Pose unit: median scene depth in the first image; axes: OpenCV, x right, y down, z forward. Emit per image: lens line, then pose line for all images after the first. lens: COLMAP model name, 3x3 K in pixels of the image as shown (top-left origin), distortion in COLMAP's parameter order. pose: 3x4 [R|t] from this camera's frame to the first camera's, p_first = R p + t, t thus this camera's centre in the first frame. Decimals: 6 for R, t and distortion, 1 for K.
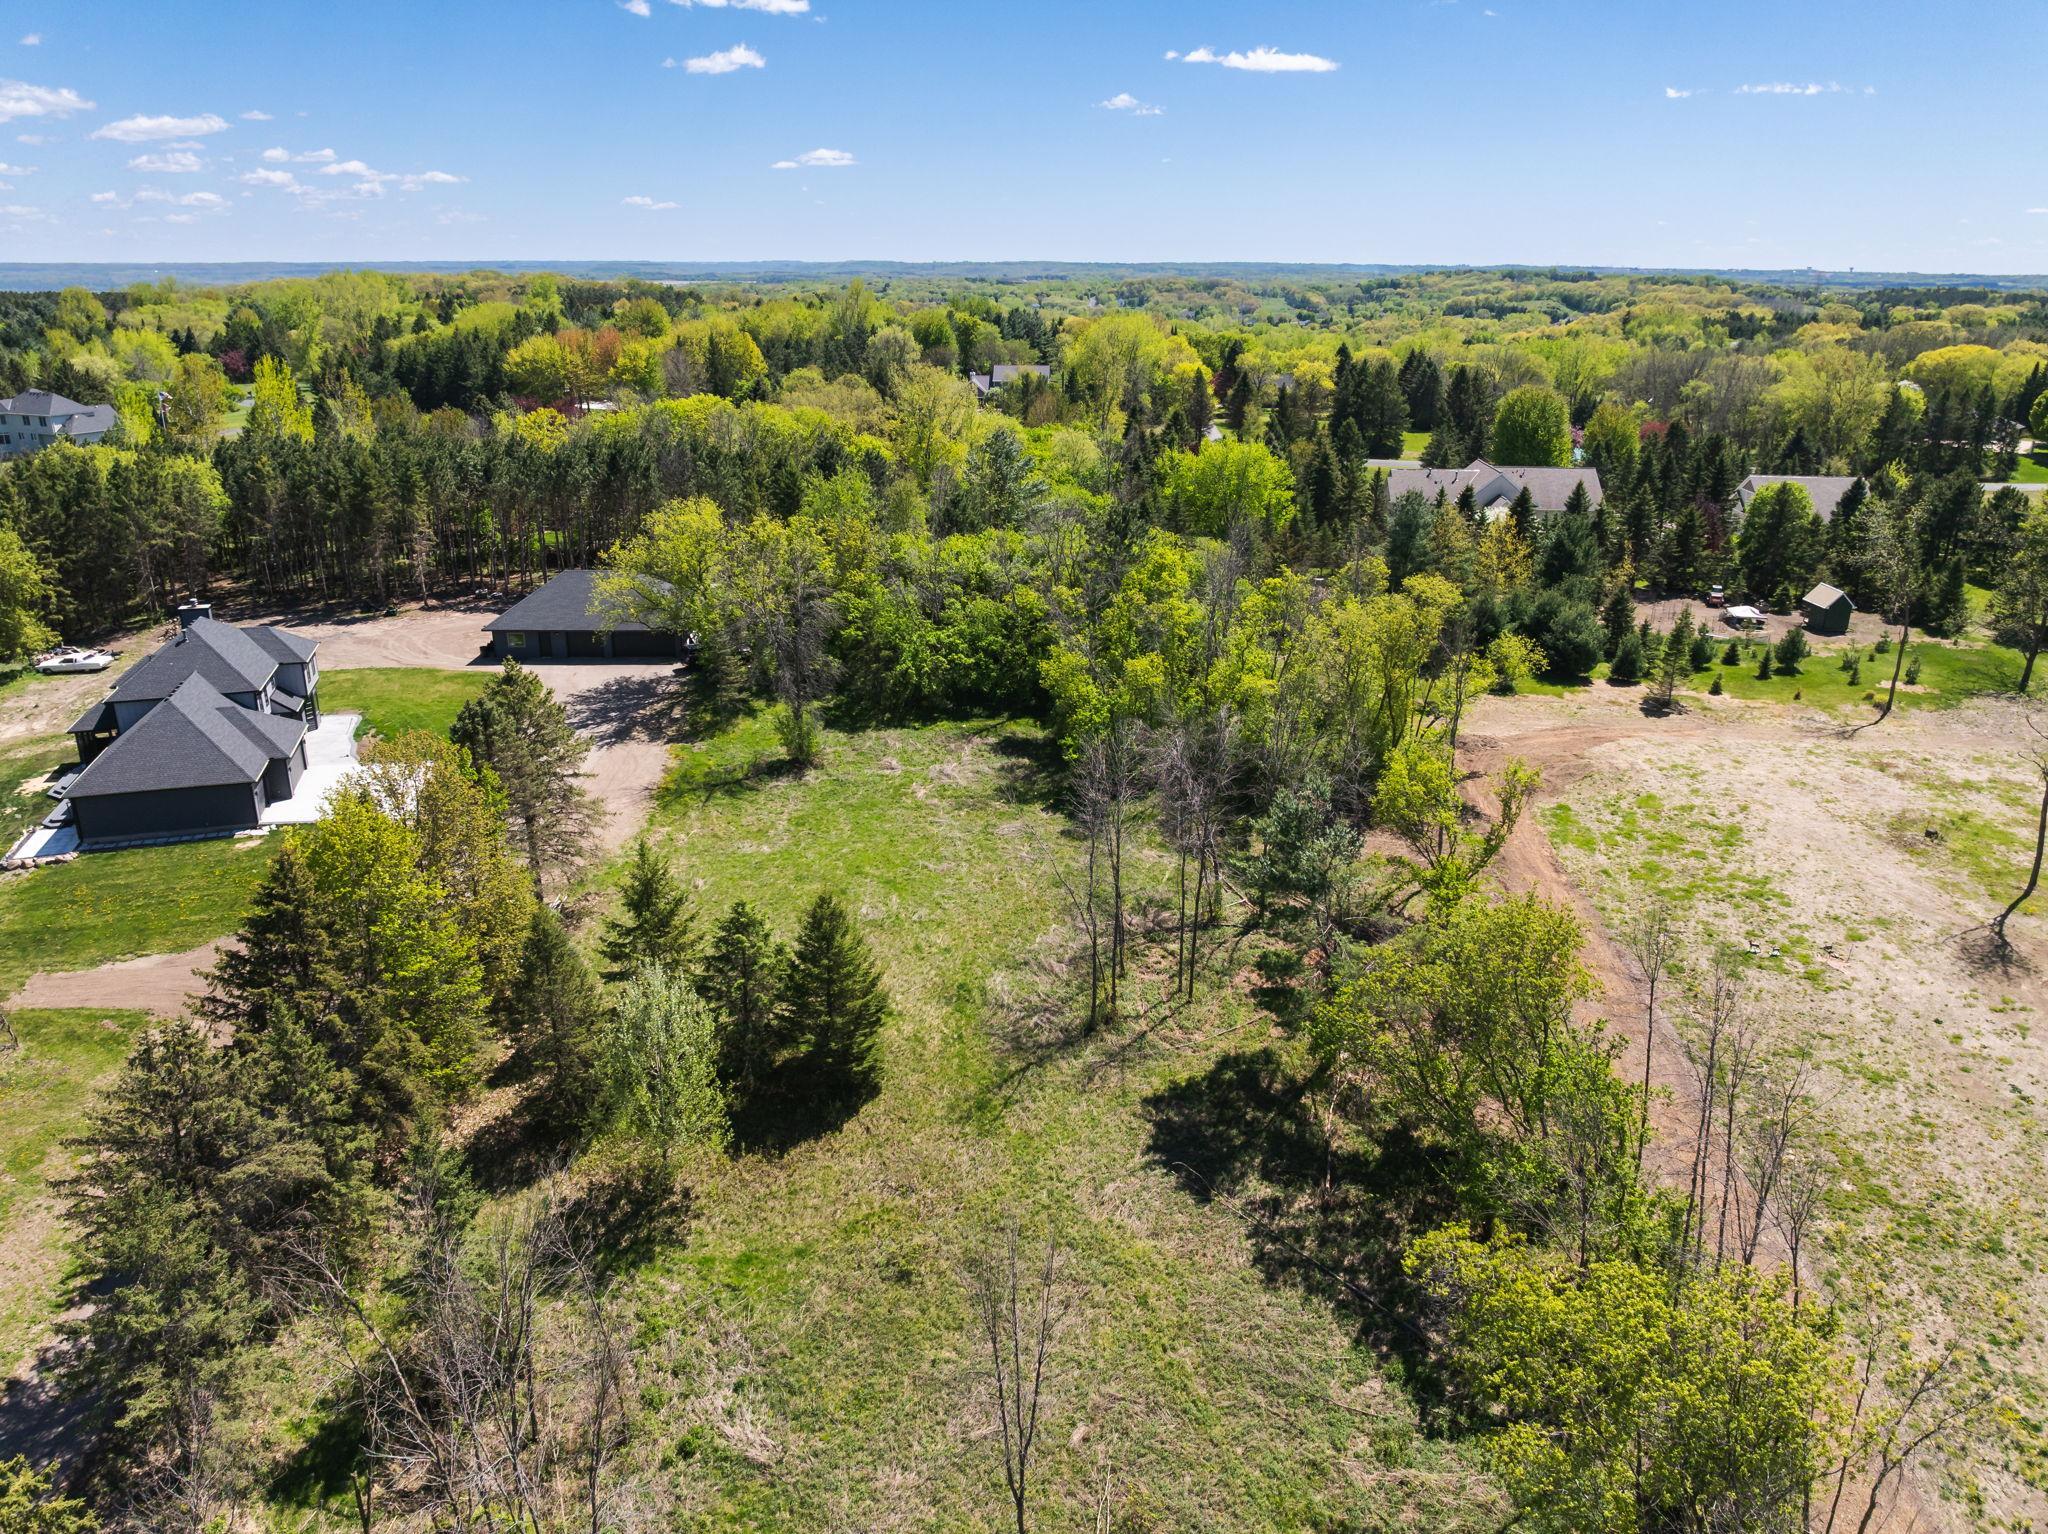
lens RADIAL K [[1439.8, 0, 1024.0], [0, 1439.8, 767.0], [0, 0, 1]] dist [-0.041771, 0.006948]
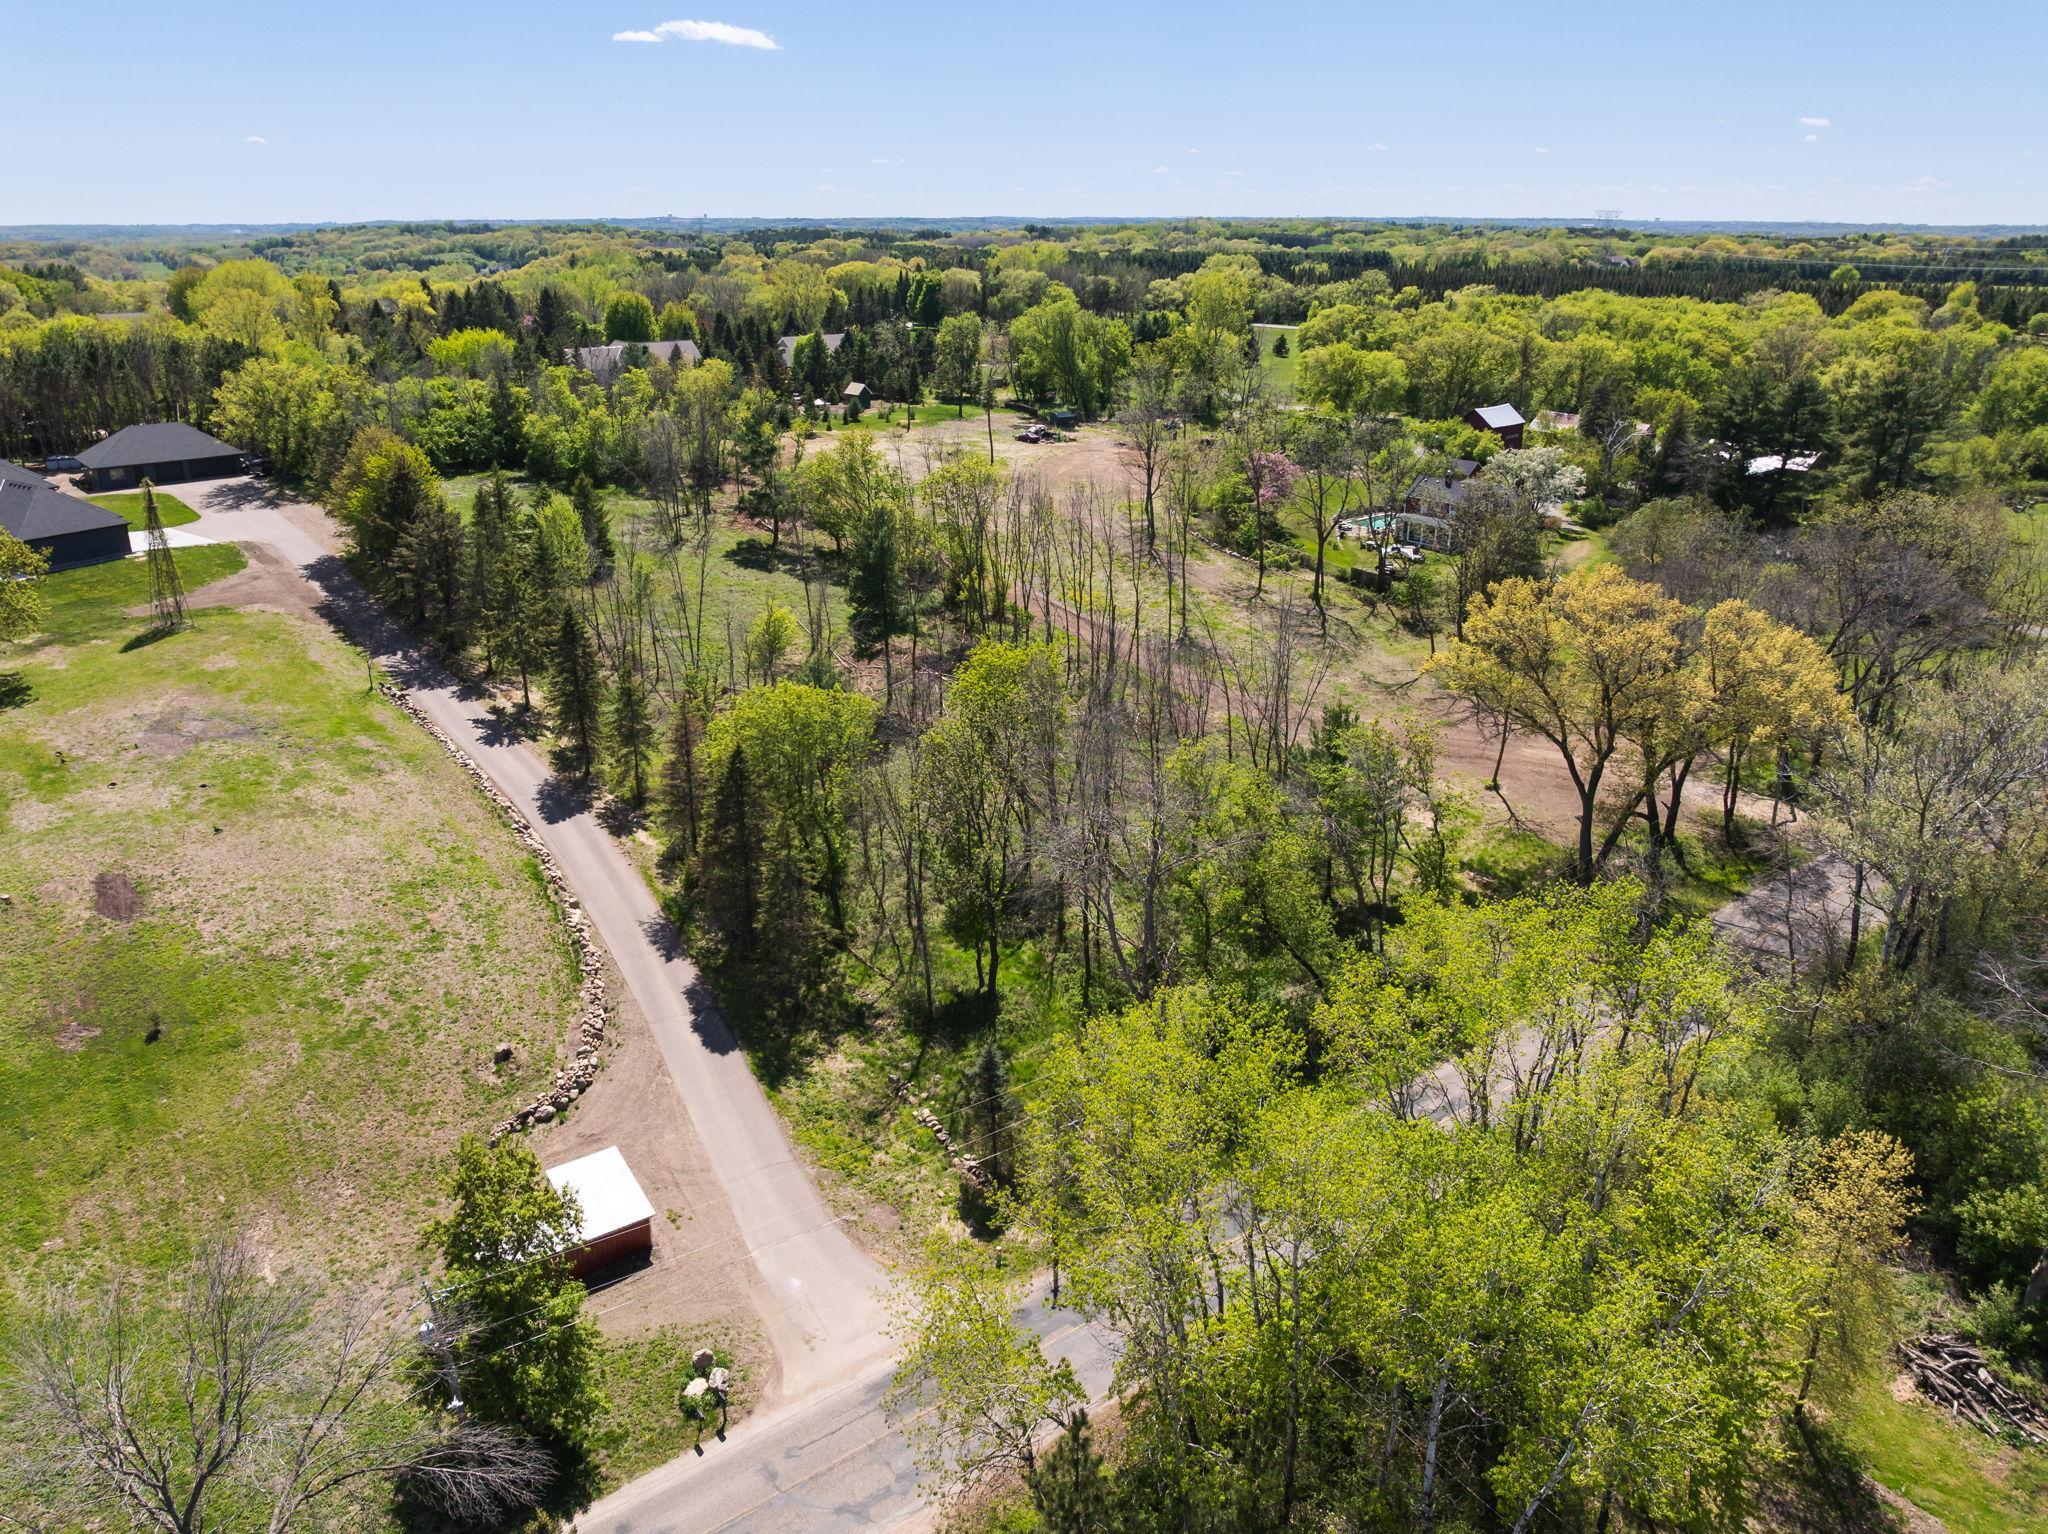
lens RADIAL K [[1459.2, 0, 1024.6], [0, 1459.2, 761.9], [0, 0, 1]] dist [-0.062309, 0.036406]
pose [[0.758224, -0.233483, 0.608754, -0.565663], [0.219862, 0.970555, 0.098403, 0.232573], [-0.613805, 0.059230, 0.787232, -0.616511]]
